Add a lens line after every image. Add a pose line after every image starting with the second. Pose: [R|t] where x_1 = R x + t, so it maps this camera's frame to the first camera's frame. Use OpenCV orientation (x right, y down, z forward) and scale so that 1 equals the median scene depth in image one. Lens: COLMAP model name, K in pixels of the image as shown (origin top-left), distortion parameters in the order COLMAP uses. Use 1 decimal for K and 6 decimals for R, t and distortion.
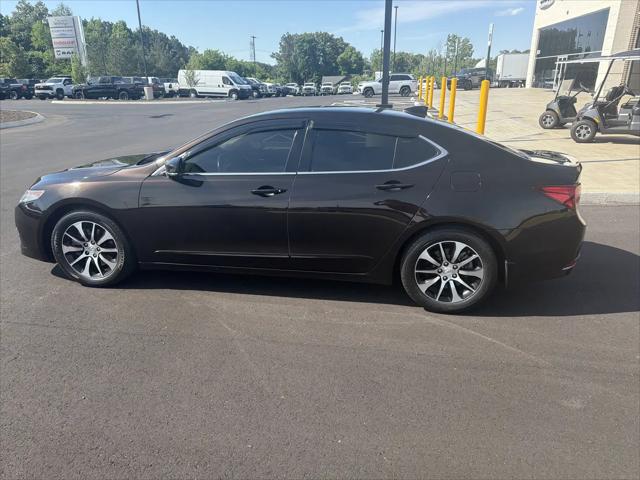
lens RADIAL K [[452.7, 0, 322.2], [0, 452.7, 242.5], [0, 0, 1]] dist [0.022088, -0.026267]
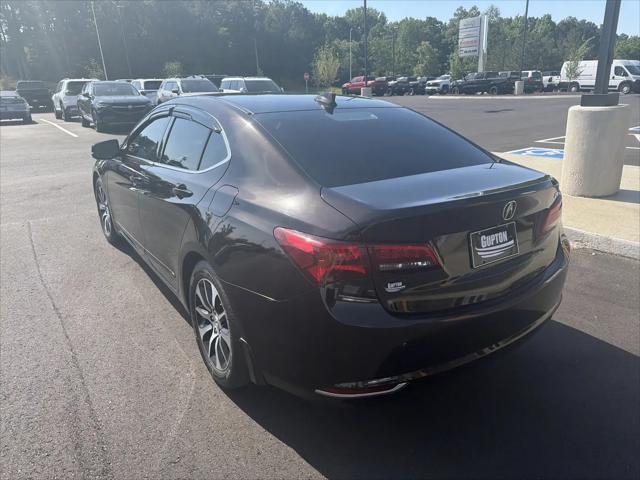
lens RADIAL K [[452.1, 0, 322.7], [0, 452.1, 238.0], [0, 0, 1]] dist [0.020158, -0.022277]
pose [[0.683123, 0.215063, -0.697919, 0.070617], [-0.214903, 0.972540, 0.089342, -0.013486], [0.697969, 0.088953, 0.710582, 0.049529]]
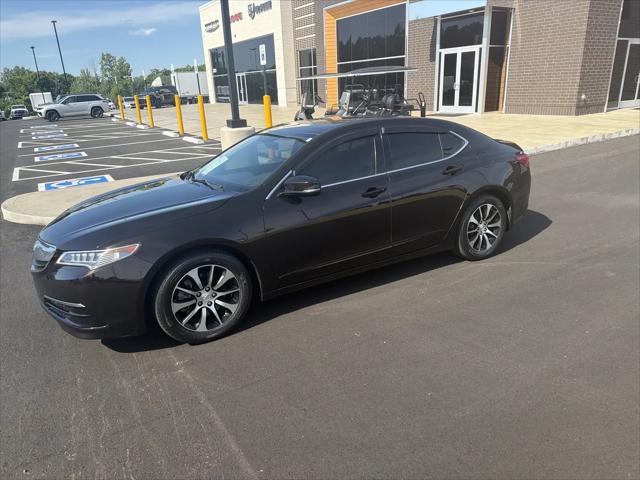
lens RADIAL K [[452.7, 0, 322.2], [0, 452.7, 242.5], [0, 0, 1]] dist [0.022088, -0.026267]
pose [[0.767869, -0.230113, 0.597851, -0.075779], [0.251260, 0.966661, 0.049355, -0.006674], [-0.589276, 0.112318, 0.800087, 0.016149]]
